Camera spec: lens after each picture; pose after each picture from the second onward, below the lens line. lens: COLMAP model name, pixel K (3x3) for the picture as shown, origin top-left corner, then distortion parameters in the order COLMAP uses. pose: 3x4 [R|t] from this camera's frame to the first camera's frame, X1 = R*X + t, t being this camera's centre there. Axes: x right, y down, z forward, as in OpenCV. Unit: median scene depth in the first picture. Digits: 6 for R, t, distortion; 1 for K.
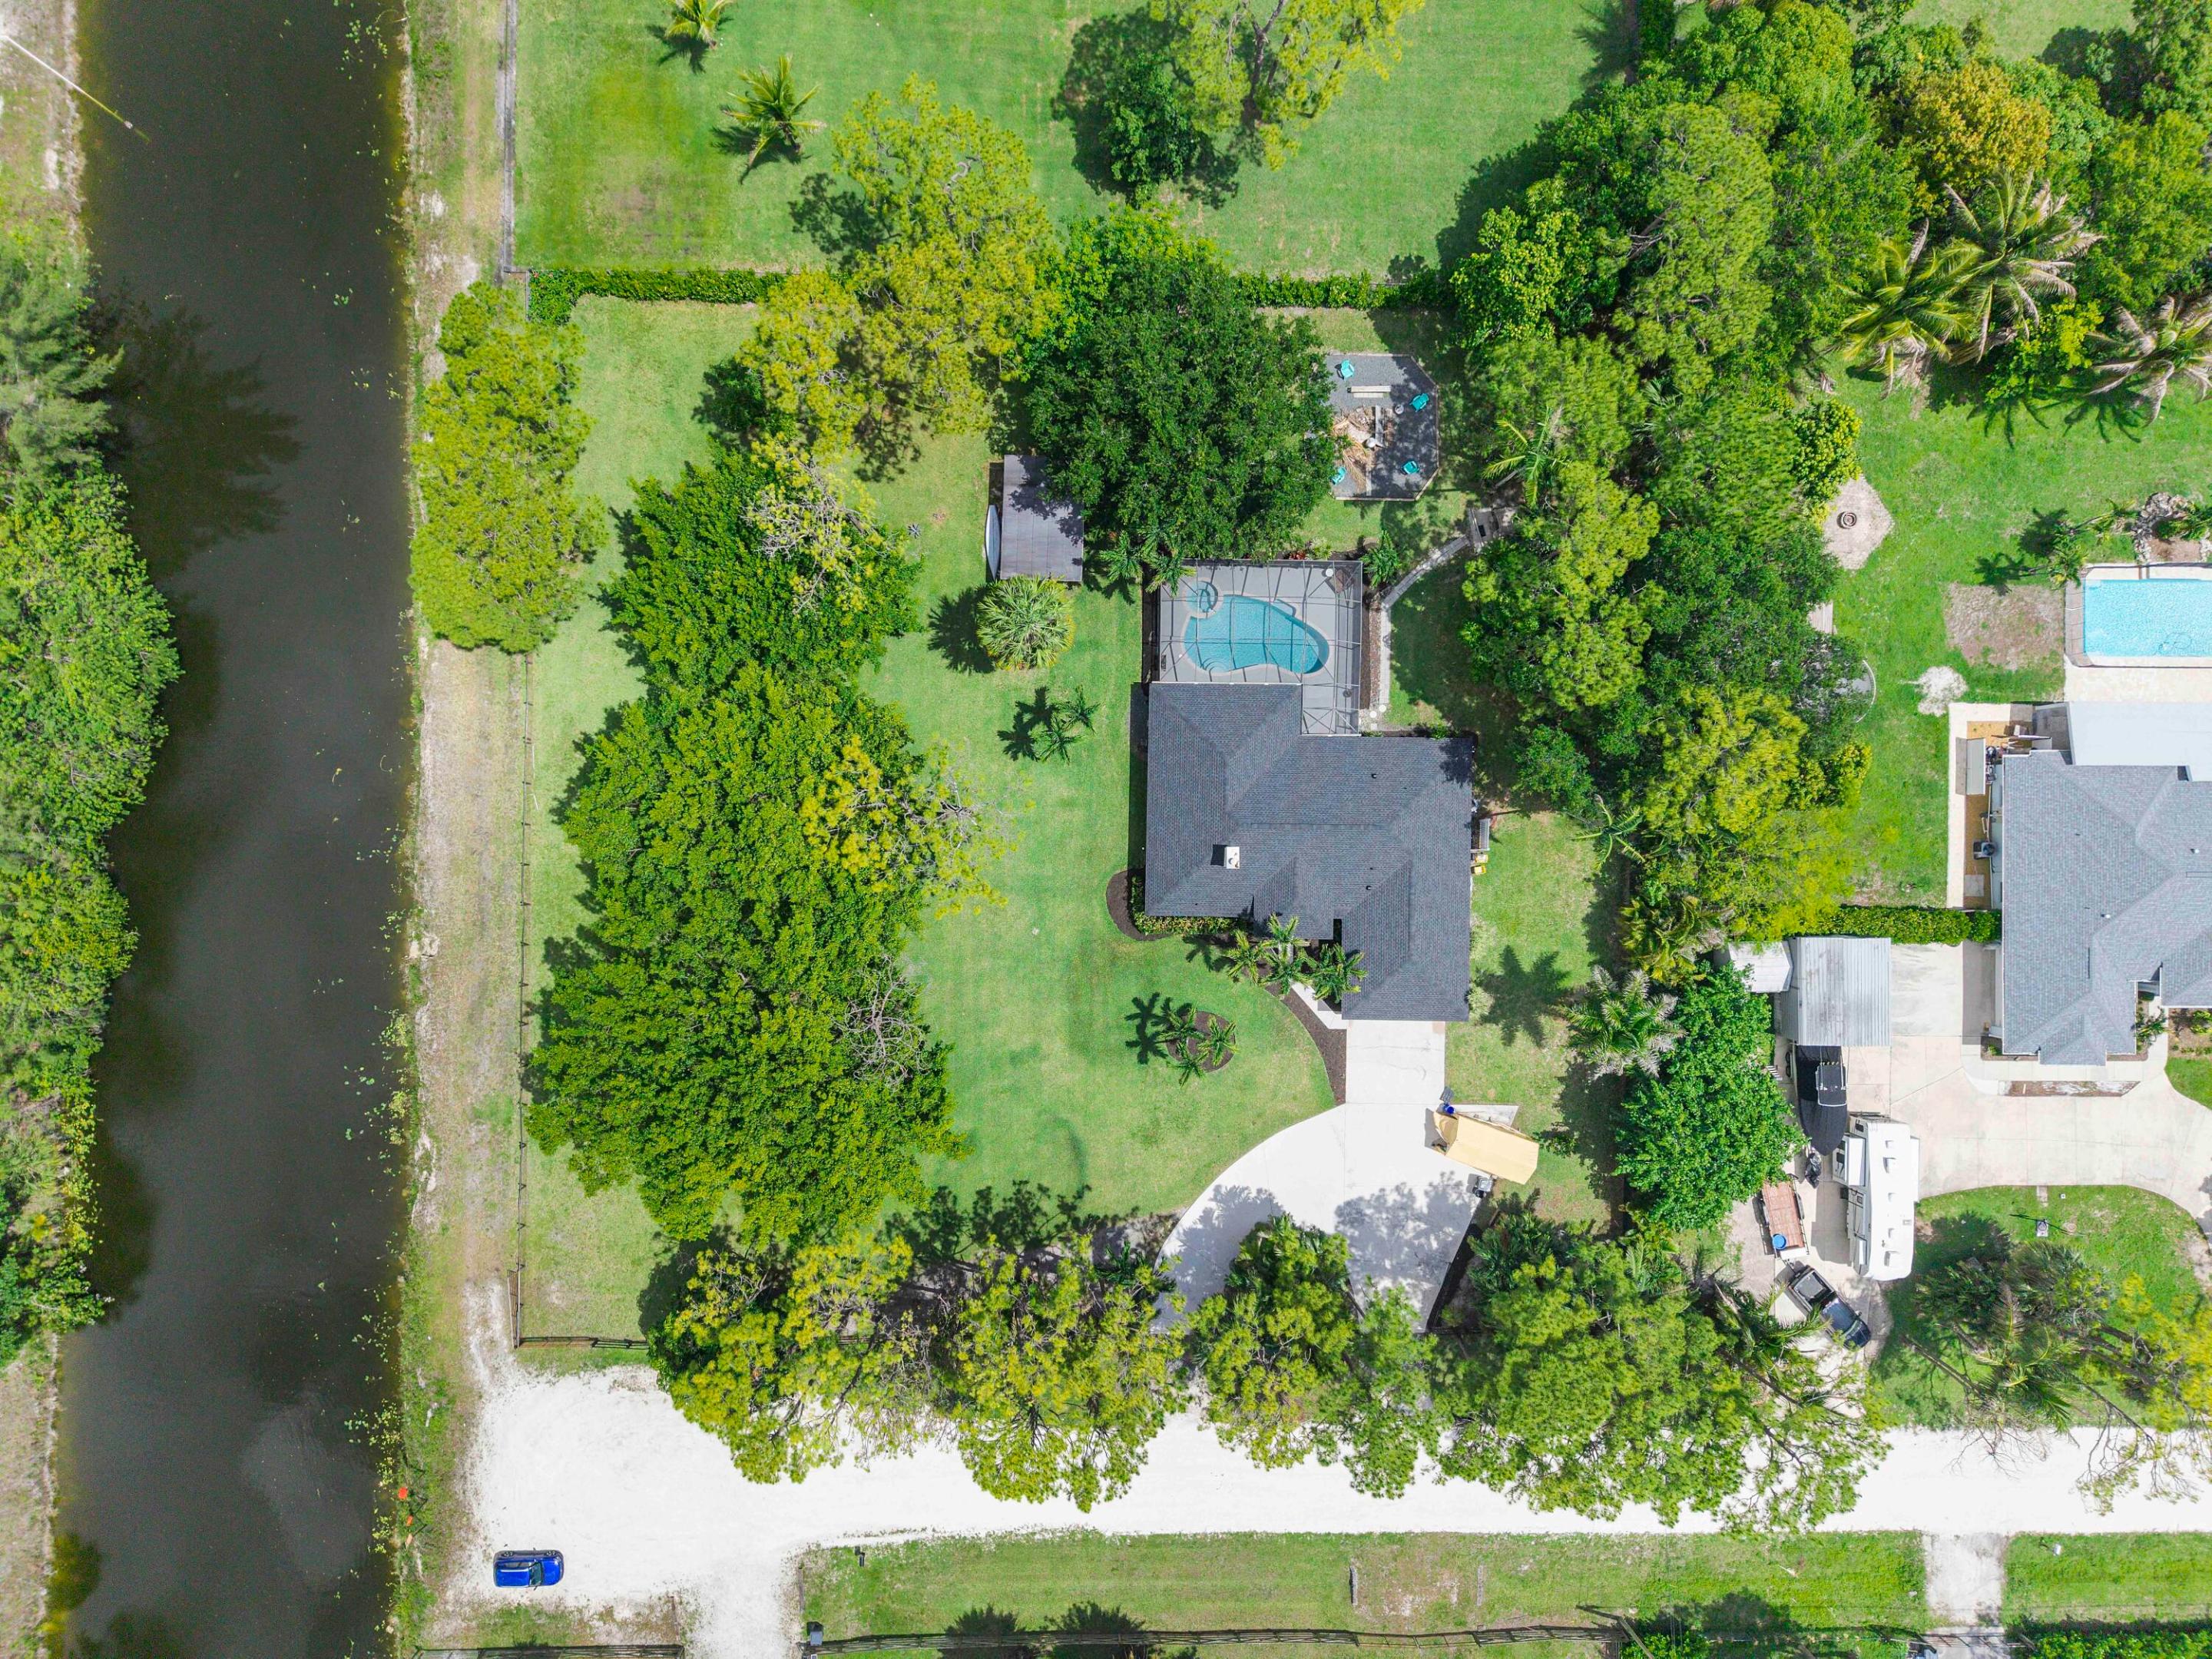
lens RADIAL K [[1522.1, 0, 1106.0], [0, 1522.1, 829.5], [0, 0, 1]] dist [0.019524, 0.005844]
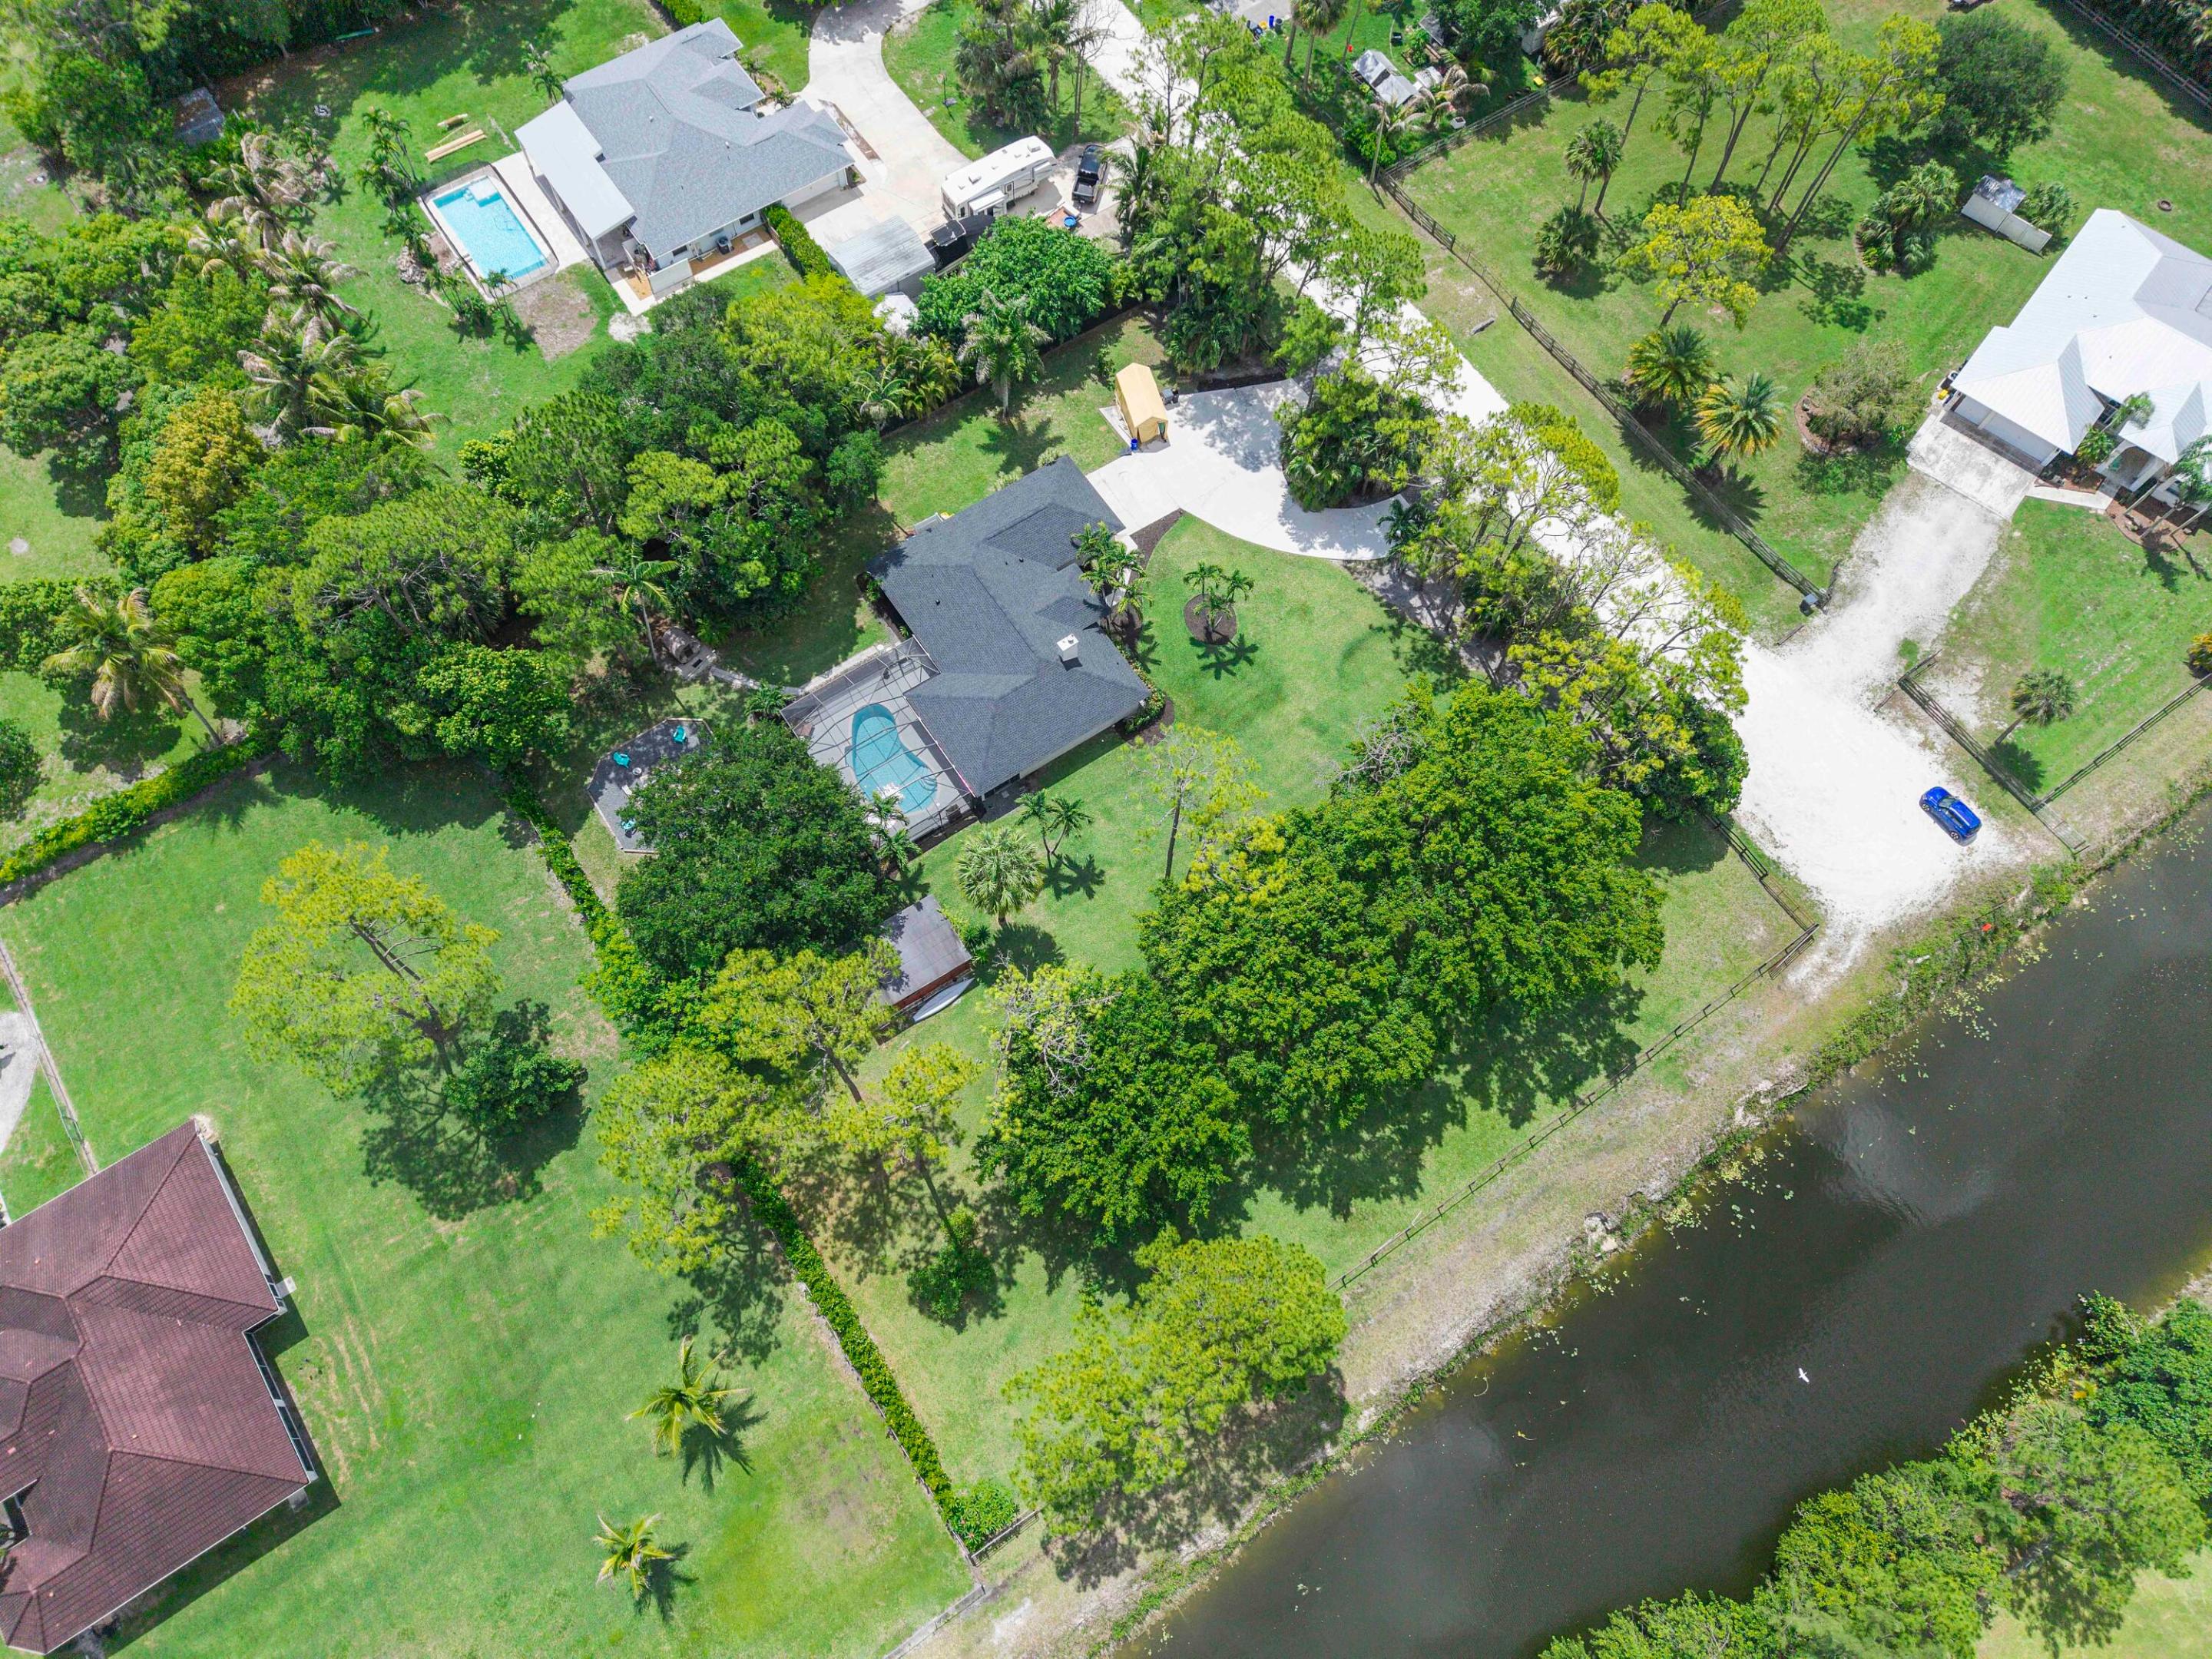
lens RADIAL K [[1557.1, 0, 1103.7], [0, 1557.1, 848.5], [0, 0, 1]] dist [0.029544, 0.001026]
pose [[-0.573998, -0.763170, 0.296813, -0.374550], [0.817989, -0.517709, 0.250742, -0.313759], [-0.037696, 0.386715, 0.921429, -0.017133]]
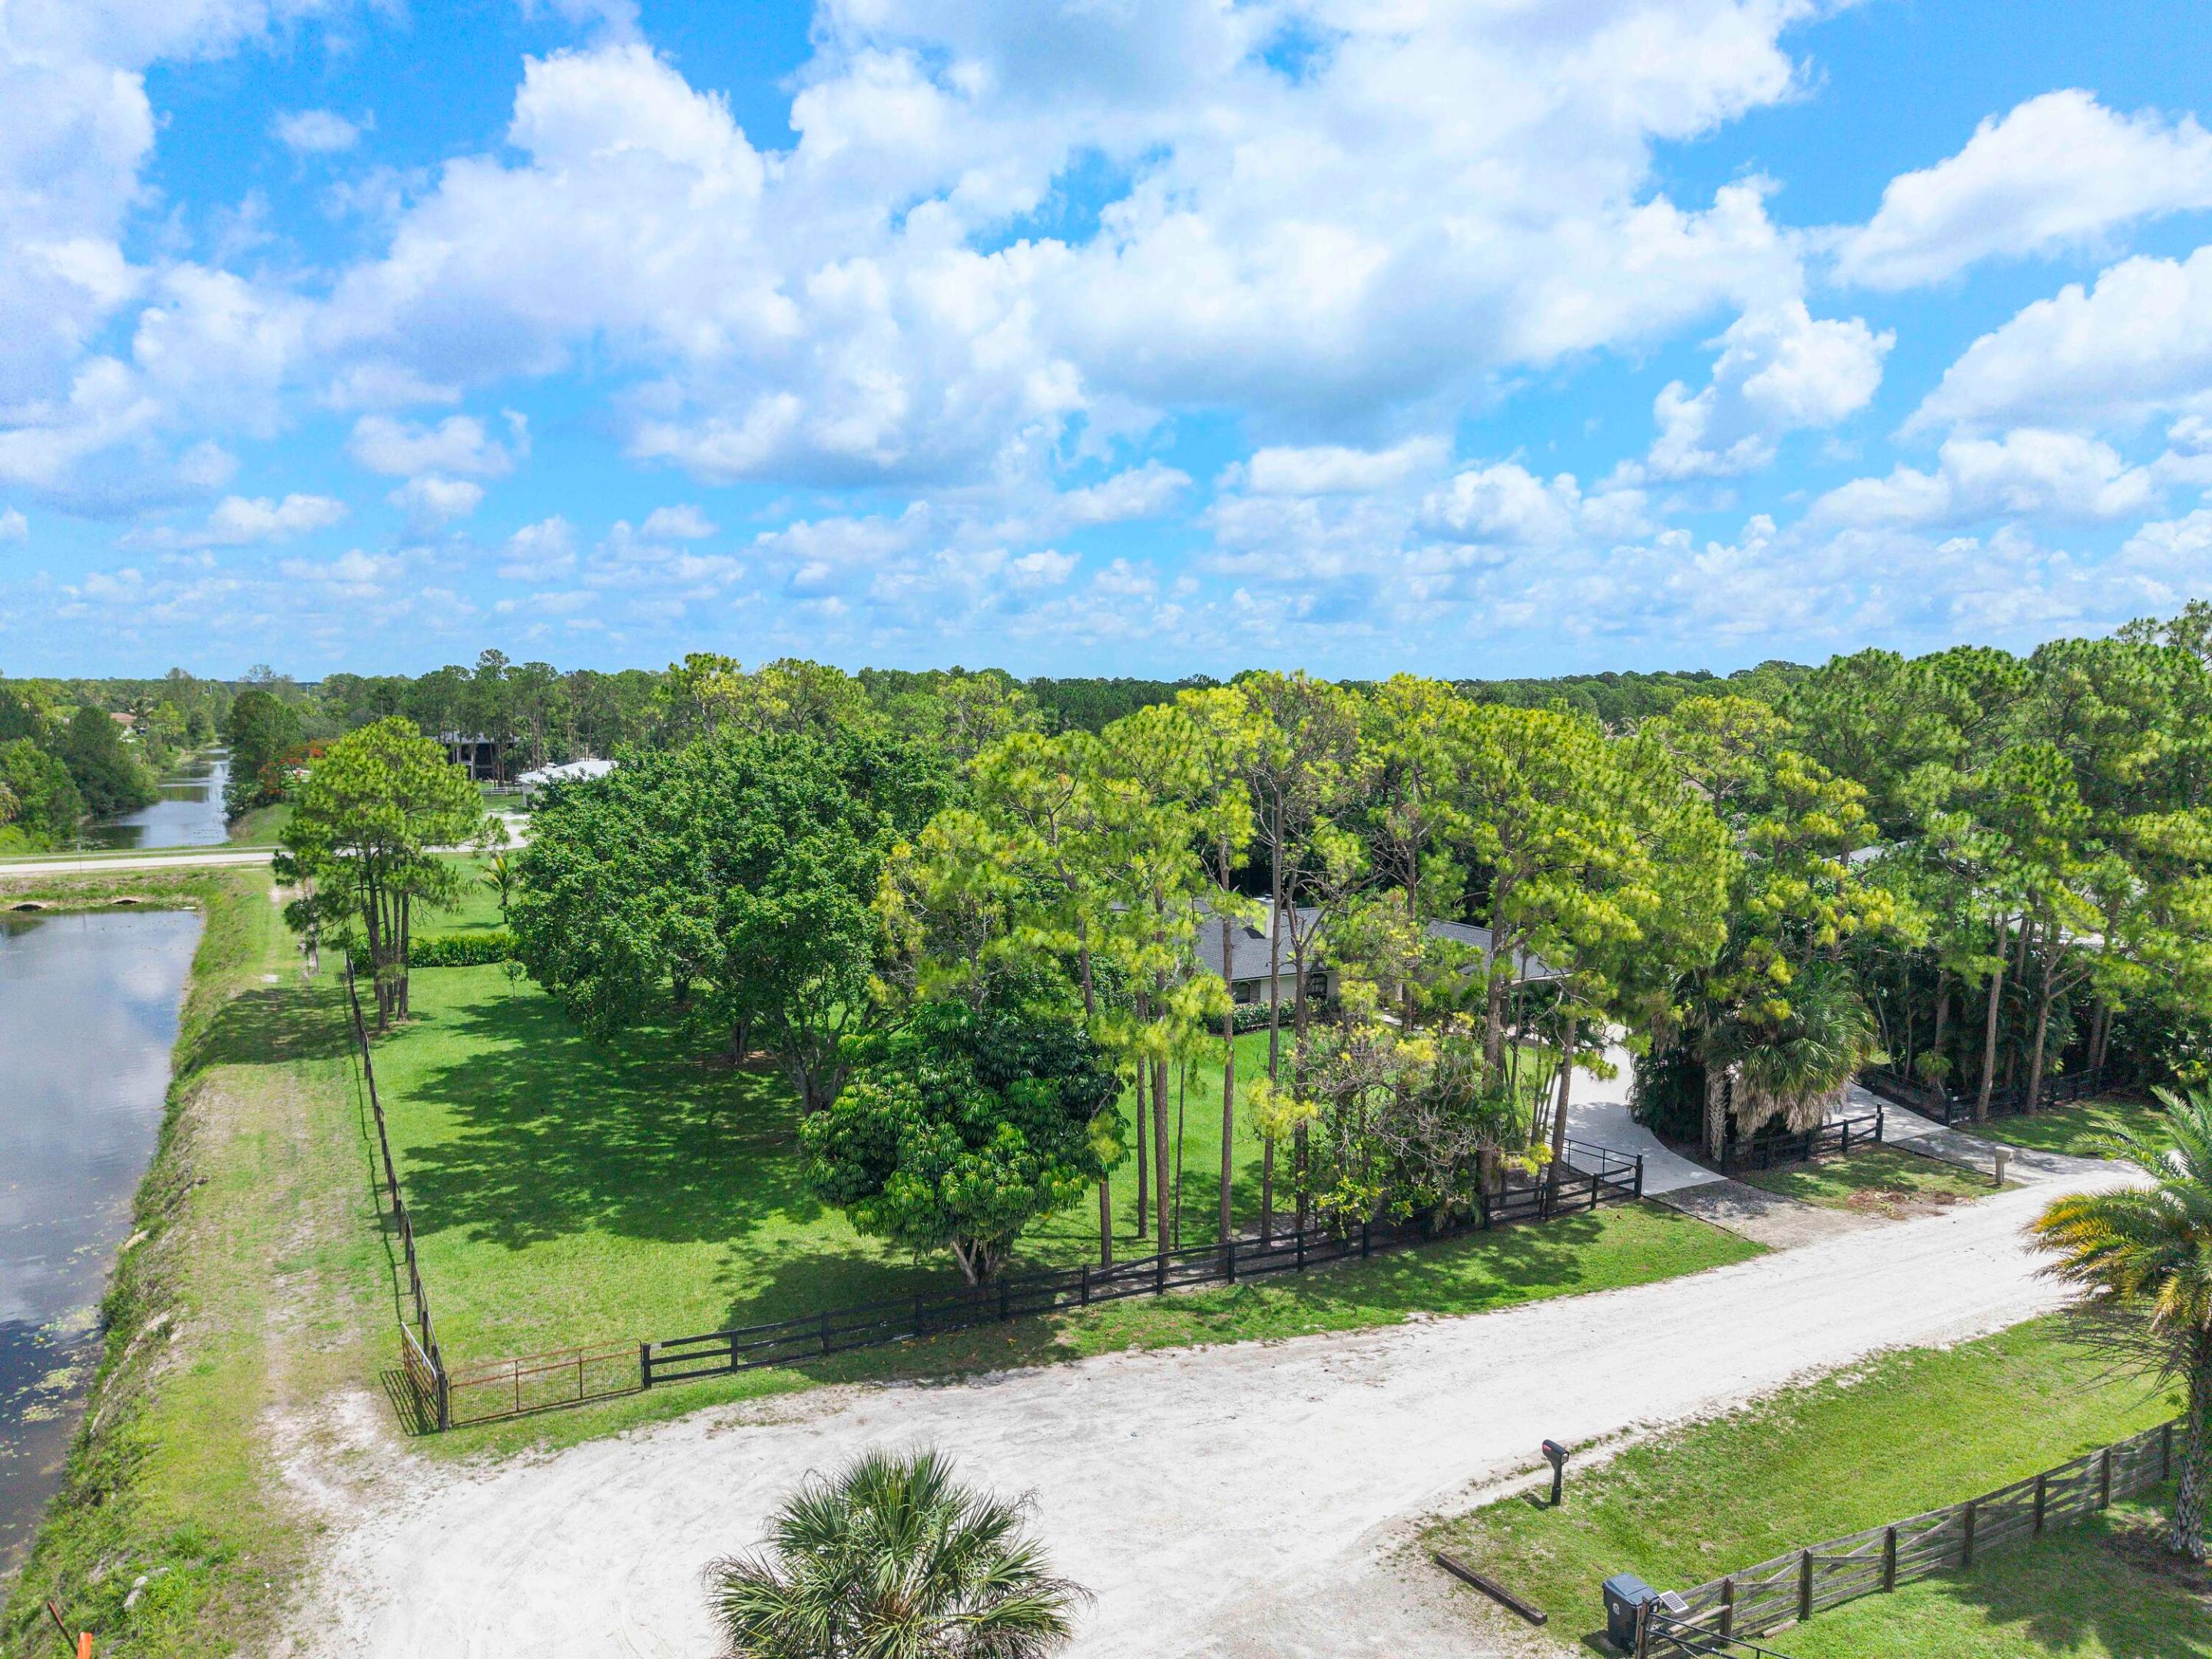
lens RADIAL K [[1516.5, 0, 1104.4], [0, 1516.5, 843.4], [0, 0, 1]] dist [0.015002, -0.001187]
pose [[0.873840, -0.089236, 0.477956, -0.401750], [0.484882, 0.087212, -0.870220, 0.716316], [0.035971, 0.992185, 0.119478, 0.814904]]
